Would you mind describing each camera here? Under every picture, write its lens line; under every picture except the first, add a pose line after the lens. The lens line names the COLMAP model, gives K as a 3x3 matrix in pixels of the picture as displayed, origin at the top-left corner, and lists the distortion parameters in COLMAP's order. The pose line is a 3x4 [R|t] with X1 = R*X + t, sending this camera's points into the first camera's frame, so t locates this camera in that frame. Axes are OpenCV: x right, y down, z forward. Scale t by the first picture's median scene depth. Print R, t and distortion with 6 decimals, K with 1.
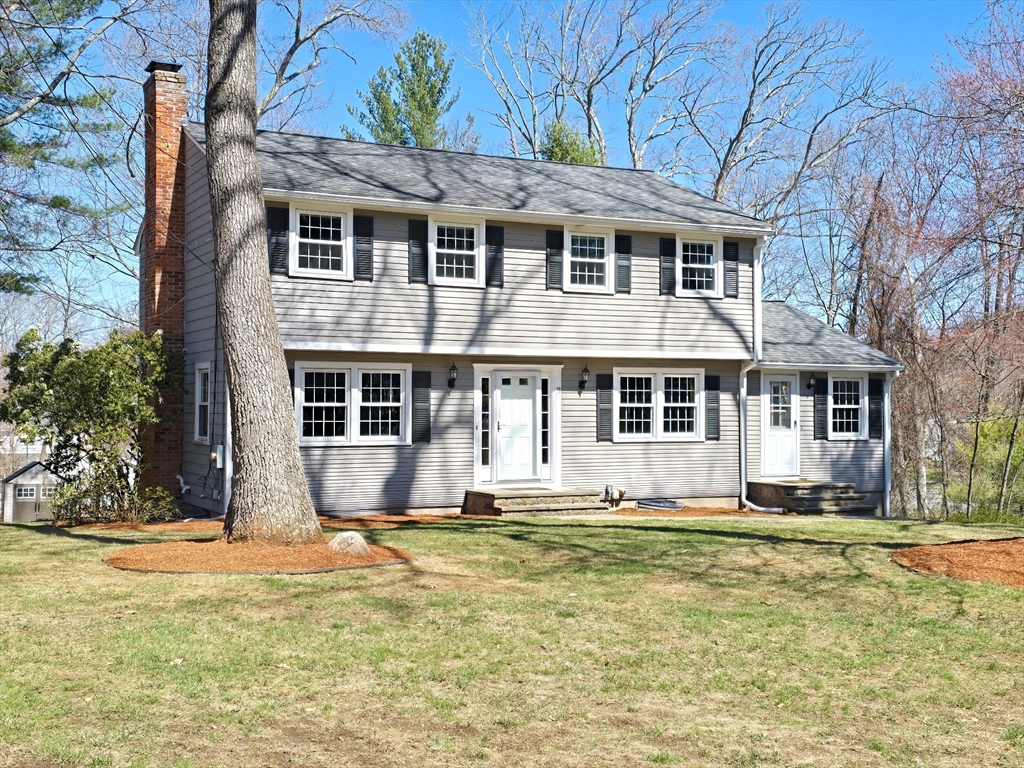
lens RADIAL K [[596.3, 0, 368.9], [0, 596.3, 354.9], [0, 0, 1]] dist [0.058884, 0.000629]
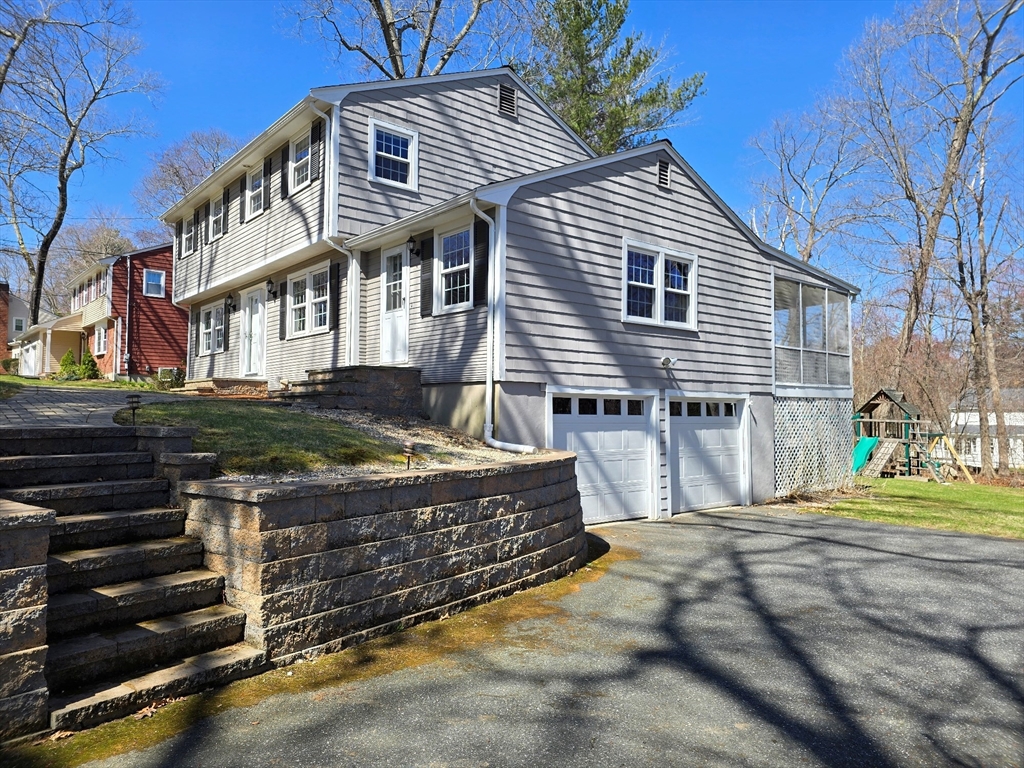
lens RADIAL K [[680.7, 0, 508.7], [0, 680.7, 387.1], [0, 0, 1]] dist [0.067748, -0.050859]
pose [[0.441424, -0.042692, -0.896283, 1.693552], [0.044460, 0.998681, -0.025673, 0.276020], [0.896197, -0.028516, 0.442740, 0.769544]]
